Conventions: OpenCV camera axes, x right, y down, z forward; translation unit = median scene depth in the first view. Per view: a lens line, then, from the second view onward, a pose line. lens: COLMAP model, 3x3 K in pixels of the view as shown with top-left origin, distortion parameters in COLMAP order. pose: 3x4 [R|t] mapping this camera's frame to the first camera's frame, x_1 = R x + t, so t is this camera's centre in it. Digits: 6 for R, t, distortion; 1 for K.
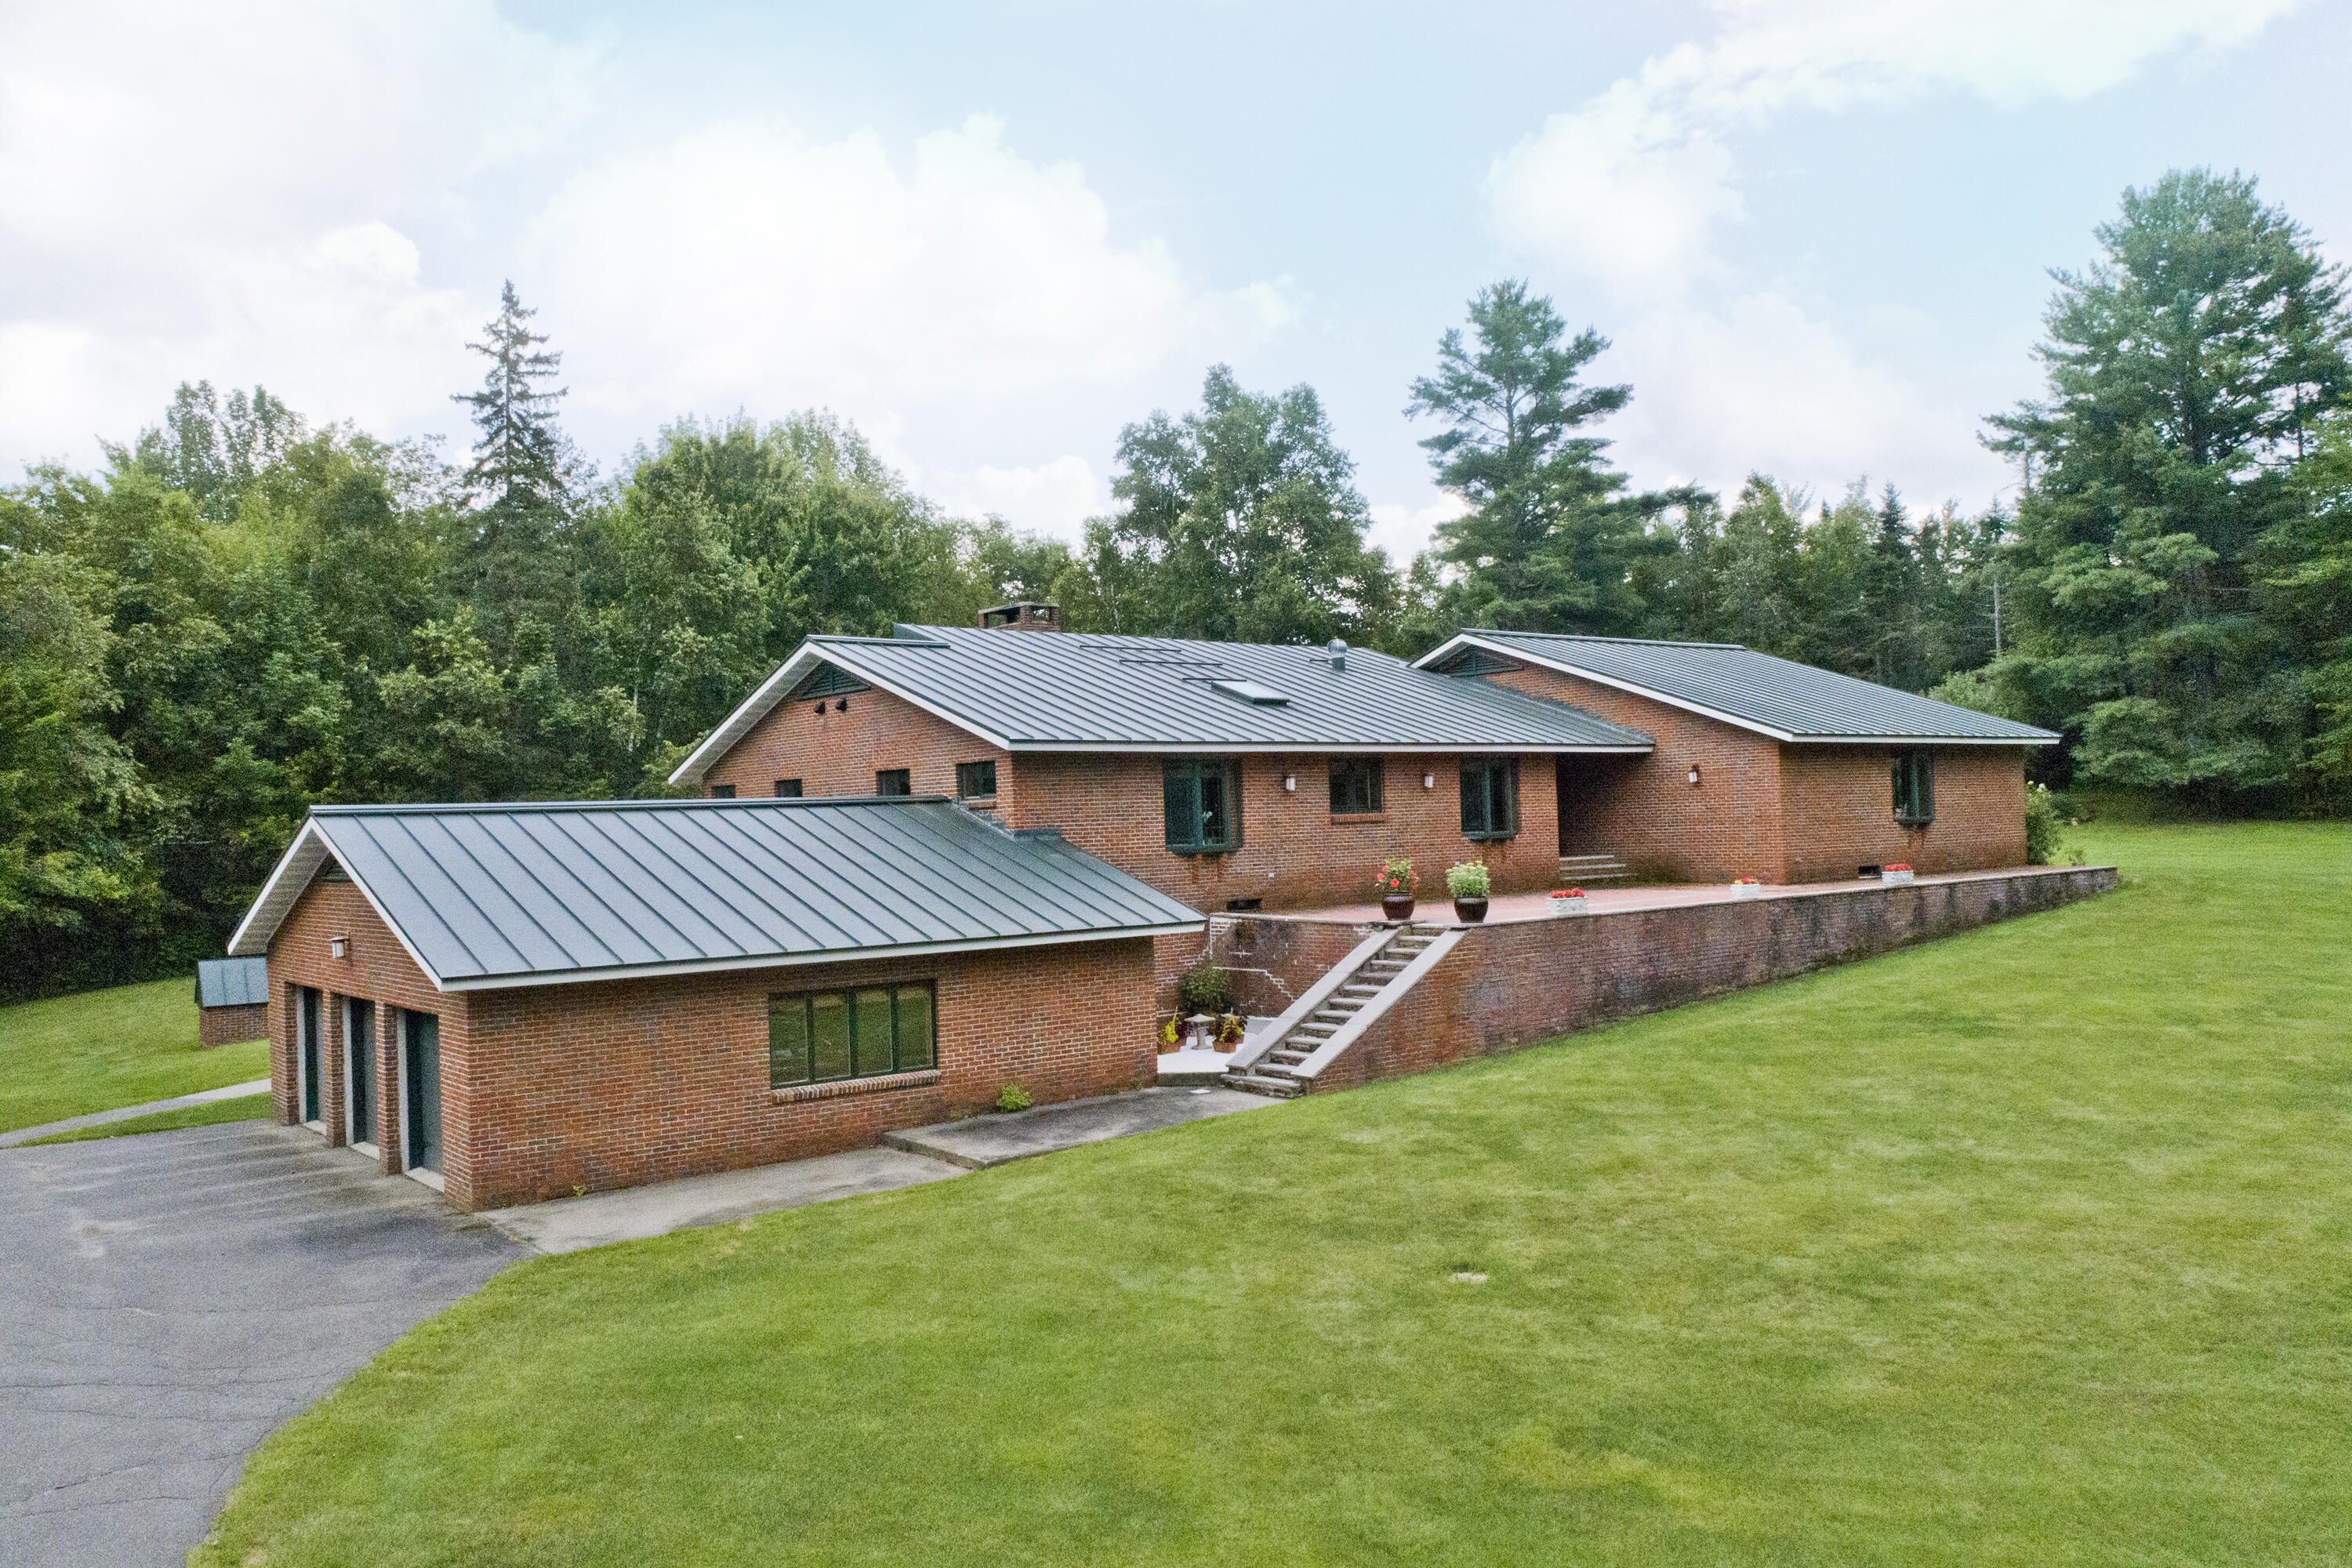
lens RADIAL K [[1705.8, 0, 1231.0], [0, 1705.8, 863.6], [0, 0, 1]] dist [-0.022276, 0.005689]
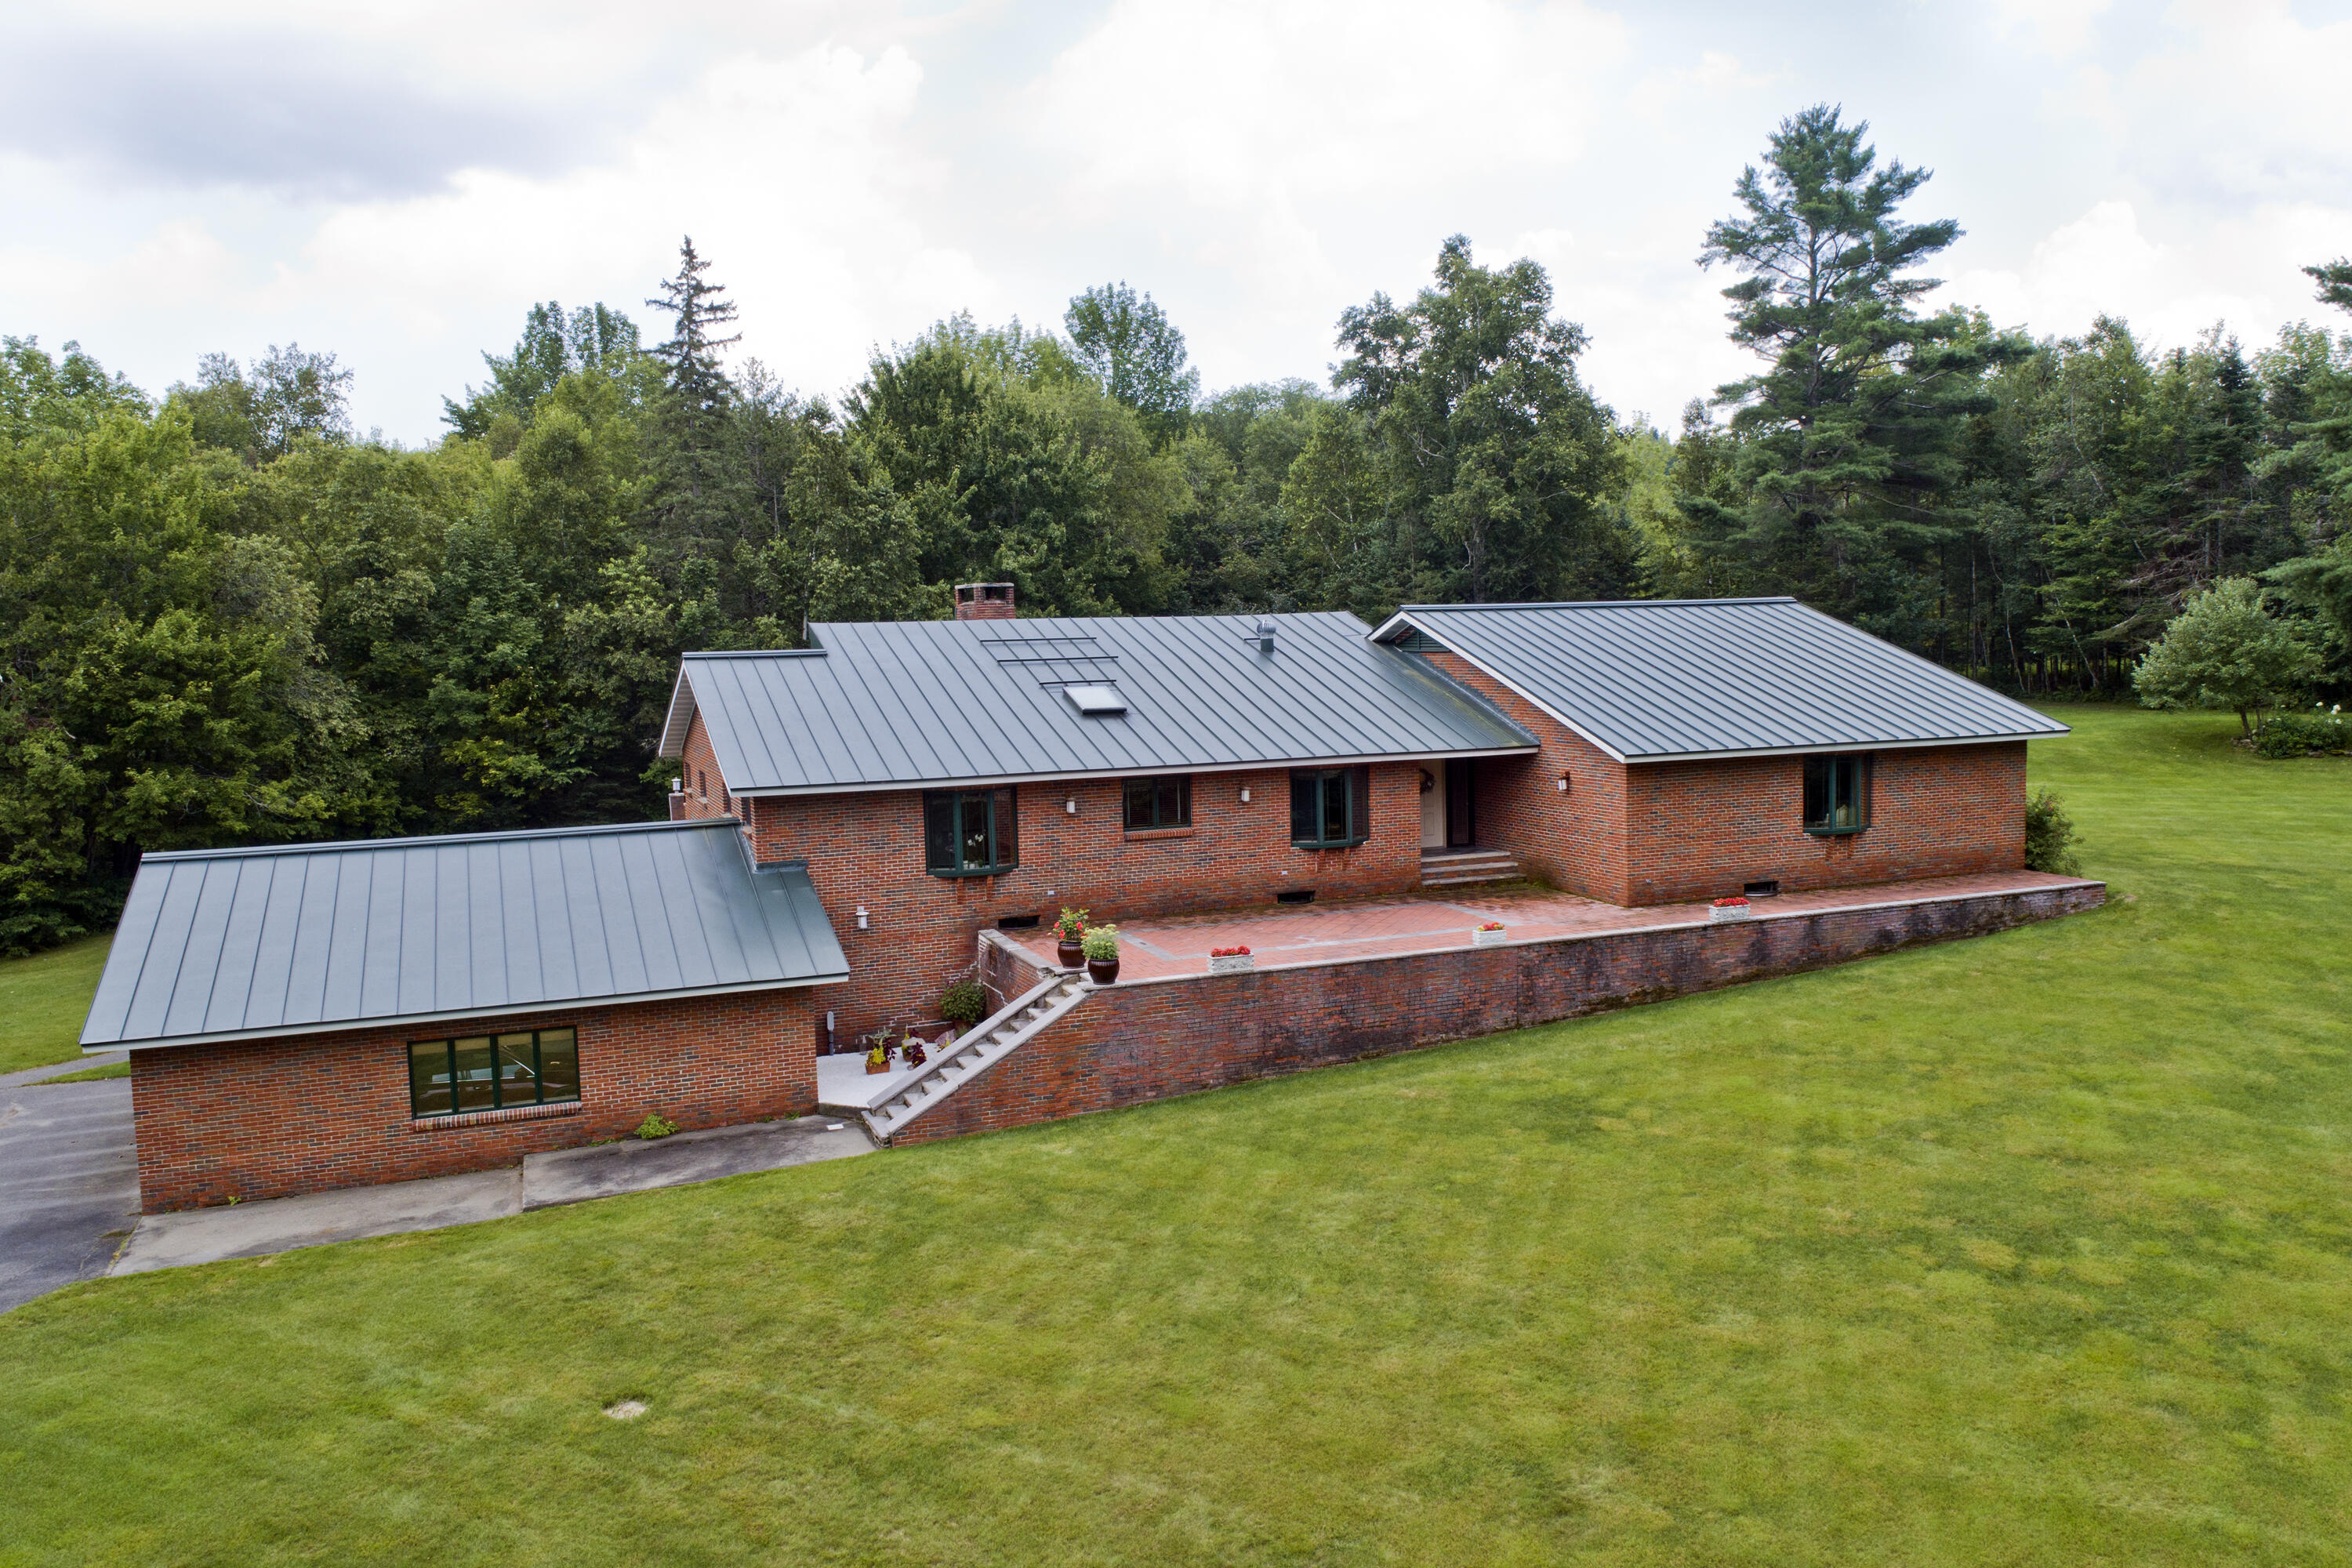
lens RADIAL K [[1705.8, 0, 1231.0], [0, 1705.8, 863.6], [0, 0, 1]] dist [-0.022276, 0.005689]
pose [[0.959442, 0.046056, -0.278119, 0.275235], [-0.014408, 0.993286, 0.114785, -0.087119], [0.281539, -0.106122, 0.953663, 0.017449]]
